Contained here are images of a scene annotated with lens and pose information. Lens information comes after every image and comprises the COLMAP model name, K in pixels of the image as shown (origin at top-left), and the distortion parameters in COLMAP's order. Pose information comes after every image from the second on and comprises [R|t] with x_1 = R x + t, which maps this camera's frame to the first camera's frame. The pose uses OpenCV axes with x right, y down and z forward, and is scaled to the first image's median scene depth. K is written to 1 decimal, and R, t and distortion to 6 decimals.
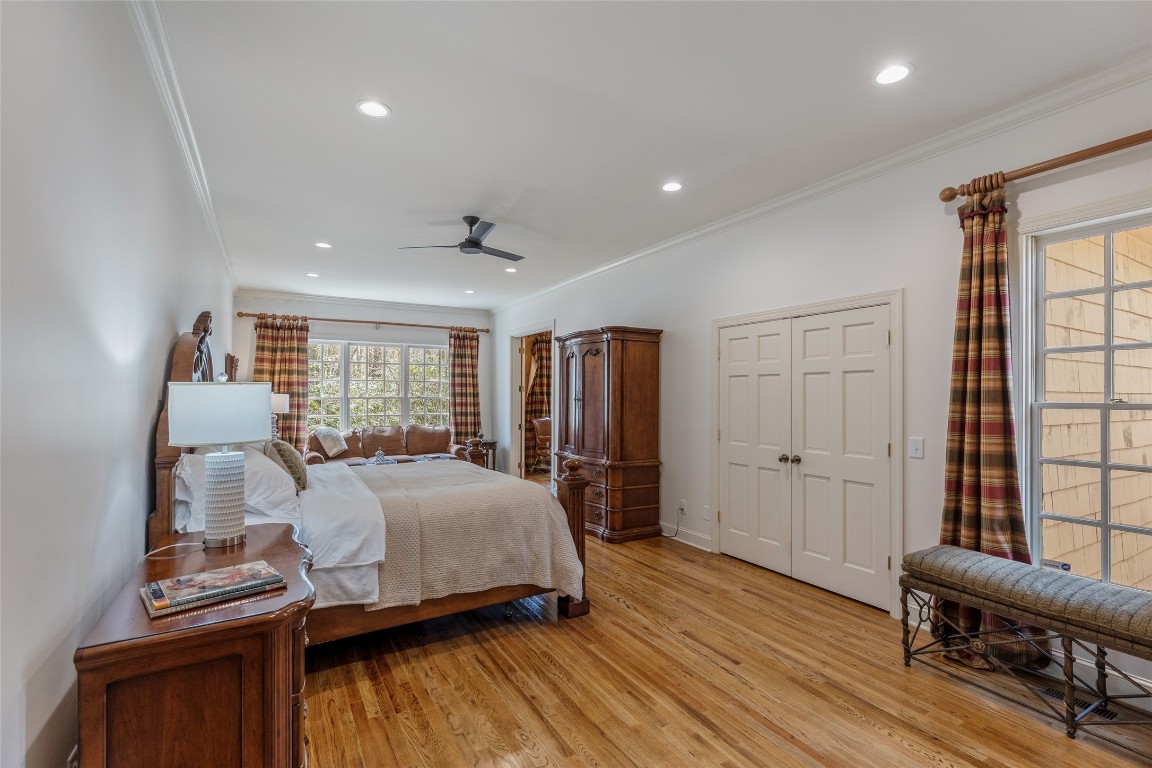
lens RADIAL K [[519.6, 0, 591.0], [0, 519.6, 396.6], [0, 0, 1]] dist [0.009049, -0.001498]
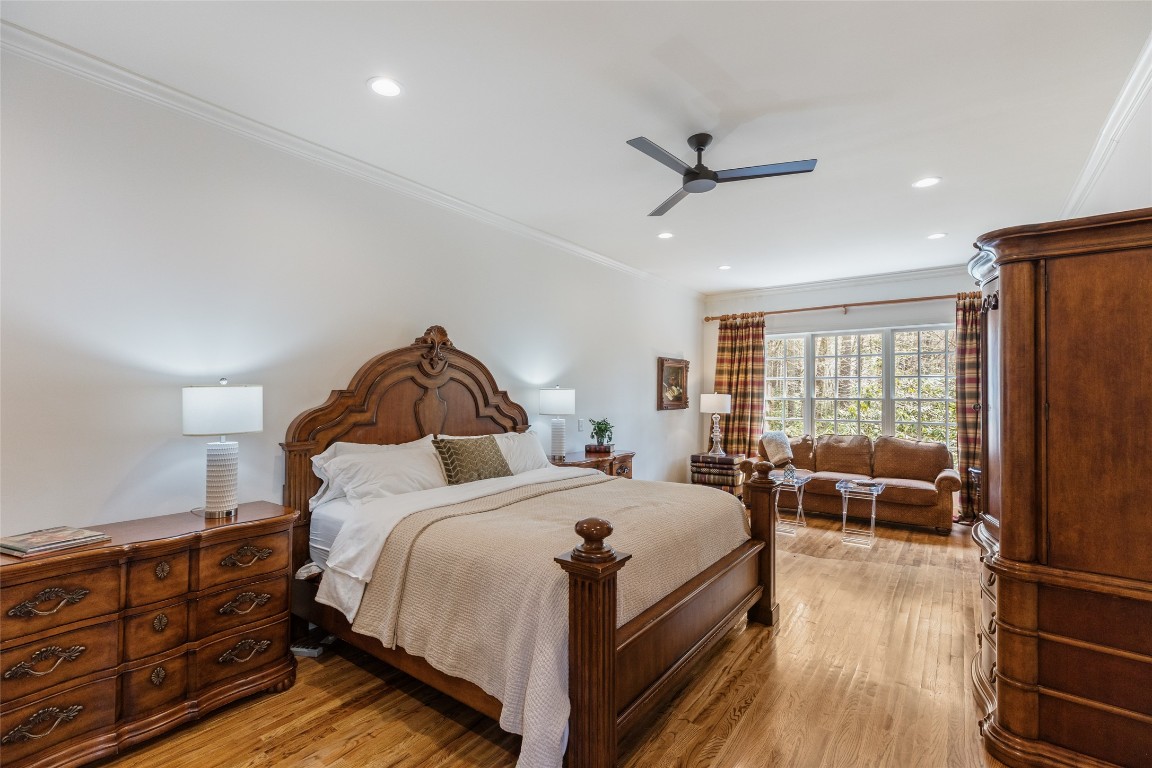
lens RADIAL K [[519.6, 0, 579.9], [0, 519.6, 384.4], [0, 0, 1]] dist [0.009049, -0.001498]
pose [[0.370714, -0.015850, -0.928612, 0.206859], [-0.006169, 0.999790, -0.019528, -0.002170], [0.928727, 0.012968, 0.370539, 0.358842]]
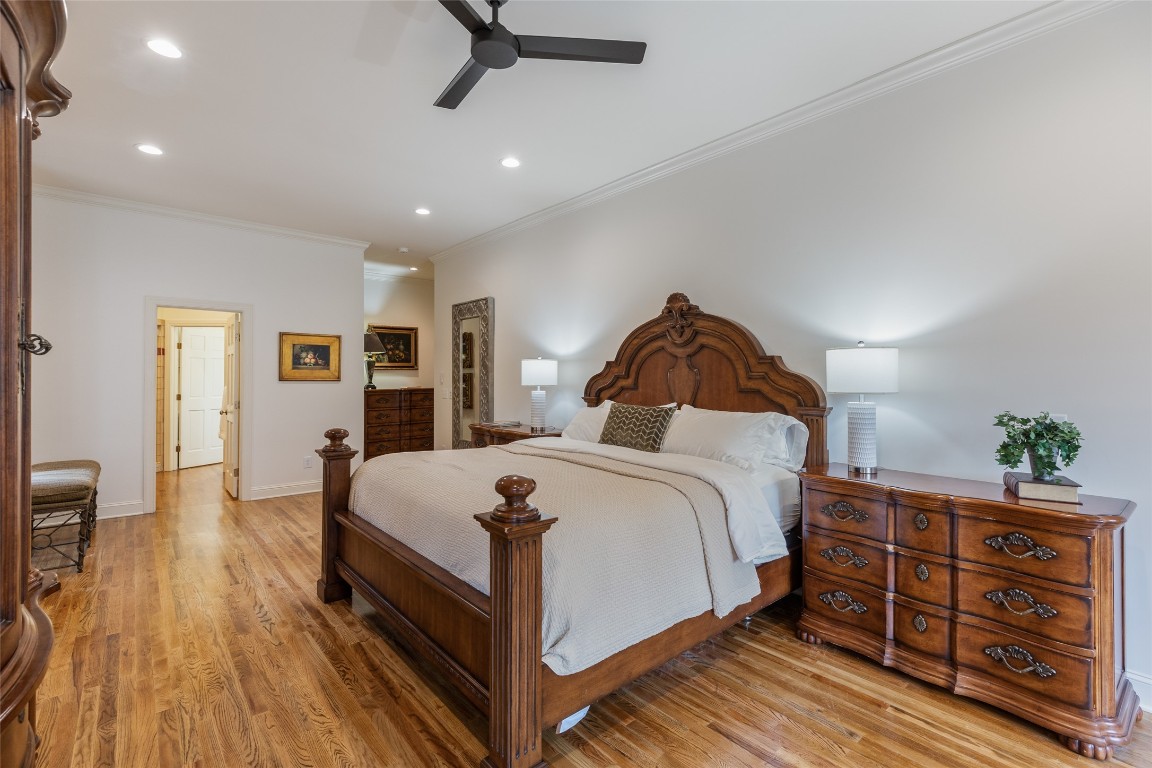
lens RADIAL K [[519.6, 0, 568.2], [0, 519.6, 374.7], [0, 0, 1]] dist [0.009049, -0.001498]
pose [[-0.990700, -0.006239, -0.135924, -0.143417], [-0.006041, 0.999980, -0.001873, 0.011550], [0.135933, -0.001035, -0.990718, 0.895609]]
